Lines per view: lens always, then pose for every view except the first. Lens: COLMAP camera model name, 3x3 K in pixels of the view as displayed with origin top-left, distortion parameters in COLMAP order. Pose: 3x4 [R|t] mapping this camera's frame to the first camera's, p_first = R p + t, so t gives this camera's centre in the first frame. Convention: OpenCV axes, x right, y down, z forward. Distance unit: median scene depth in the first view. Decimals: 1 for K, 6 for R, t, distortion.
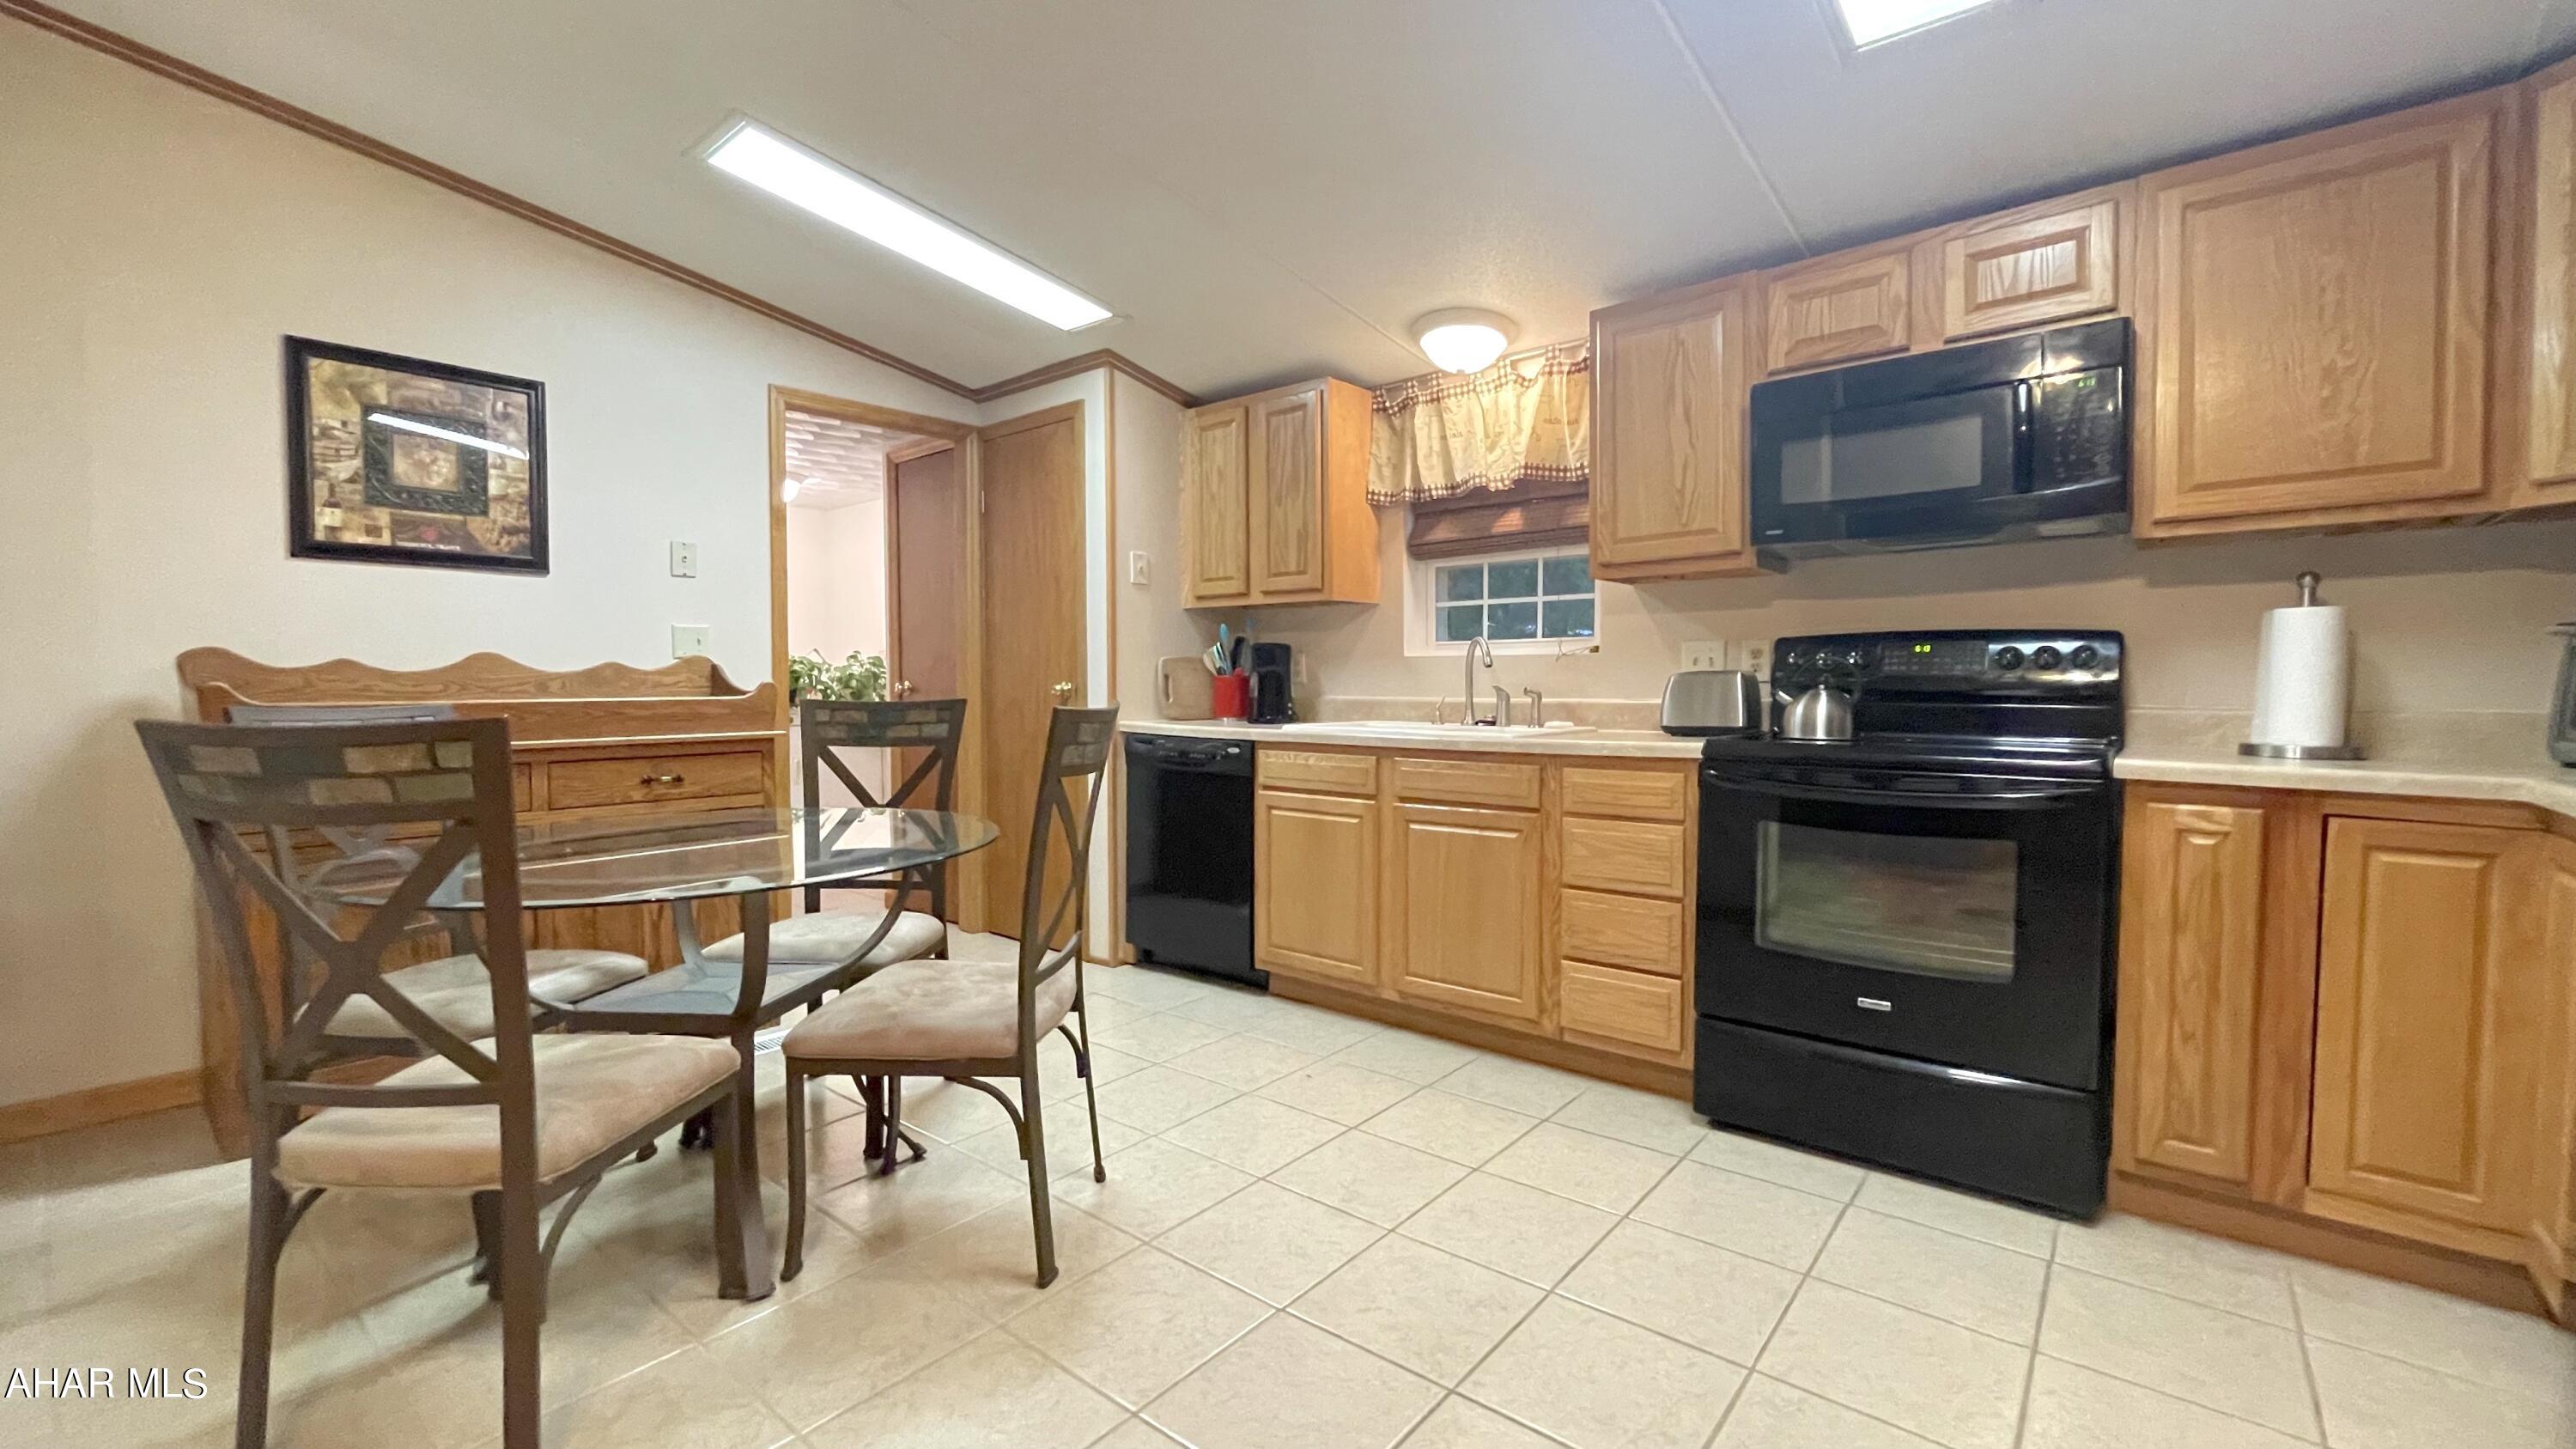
lens RADIAL K [[1061.8, 0, 1283.9], [0, 1061.8, 723.1], [0, 0, 1]] dist [0.001778, -0.000178]
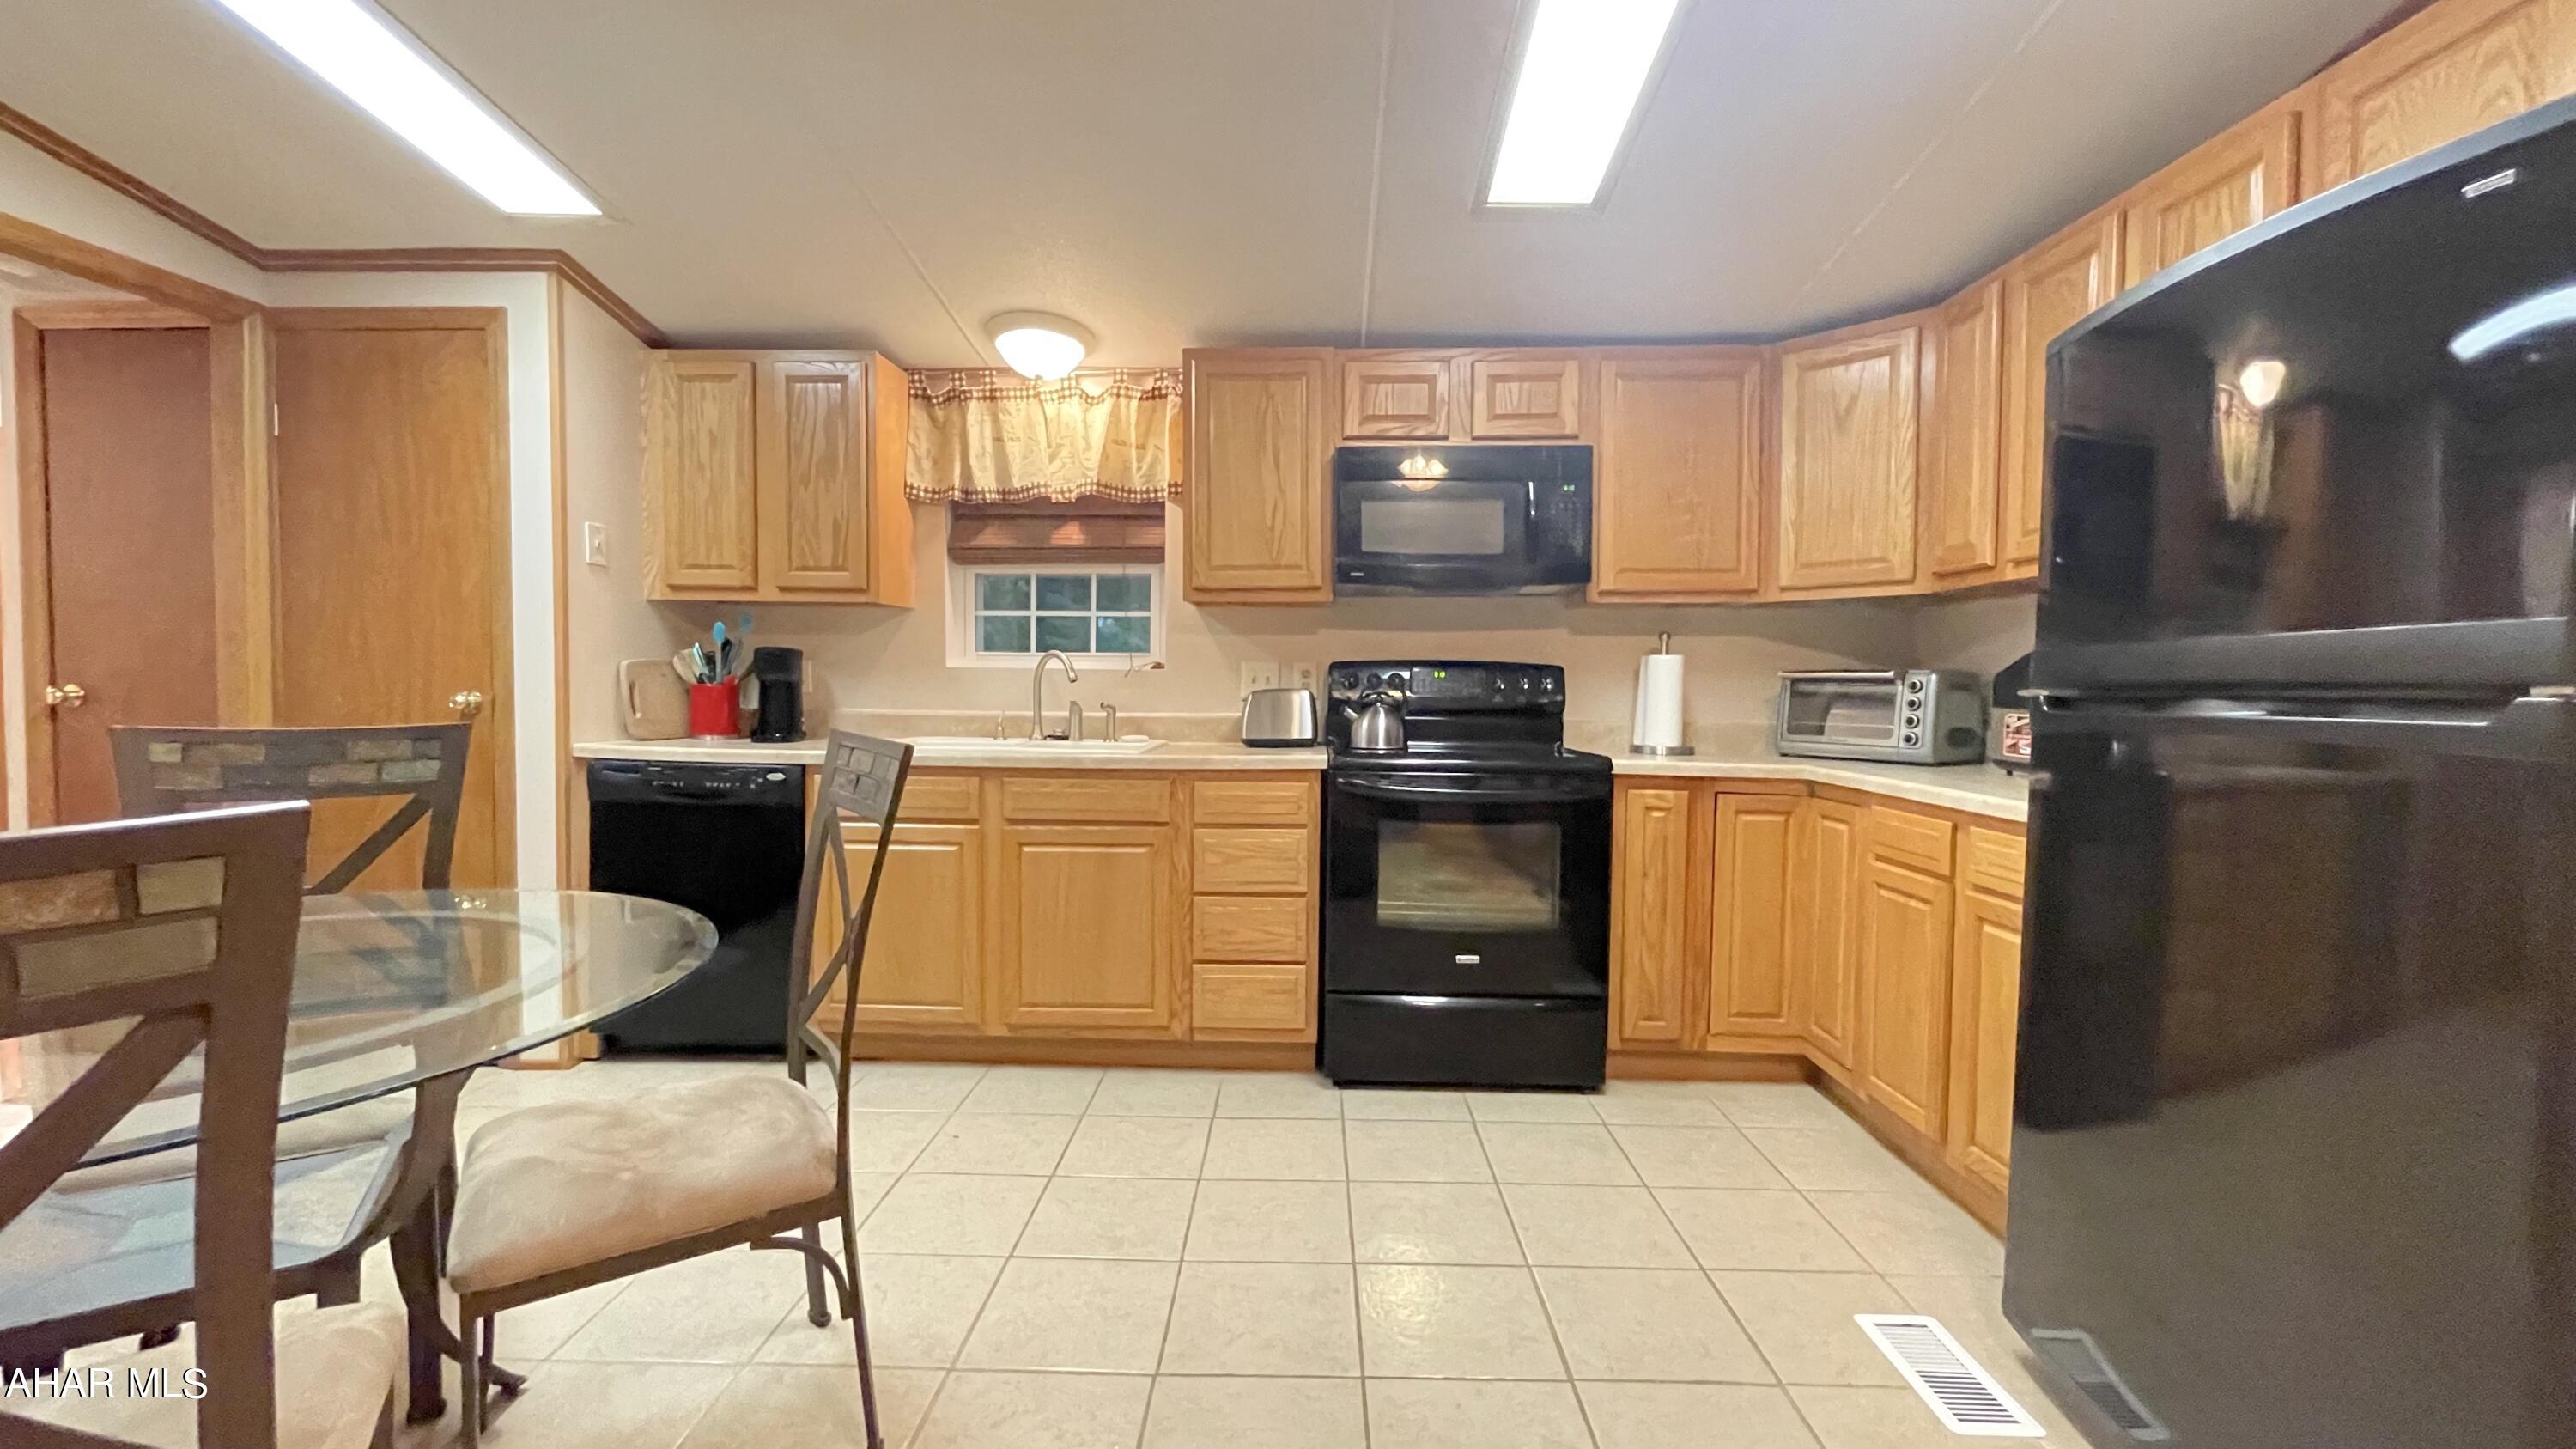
lens RADIAL K [[1061.8, 0, 1283.9], [0, 1061.8, 723.1], [0, 0, 1]] dist [0.001778, -0.000178]
pose [[0.782147, -0.013323, 0.622951, -0.280948], [0.011654, 0.999909, 0.006753, -0.019313], [-0.622985, 0.001978, 0.782231, 0.105550]]
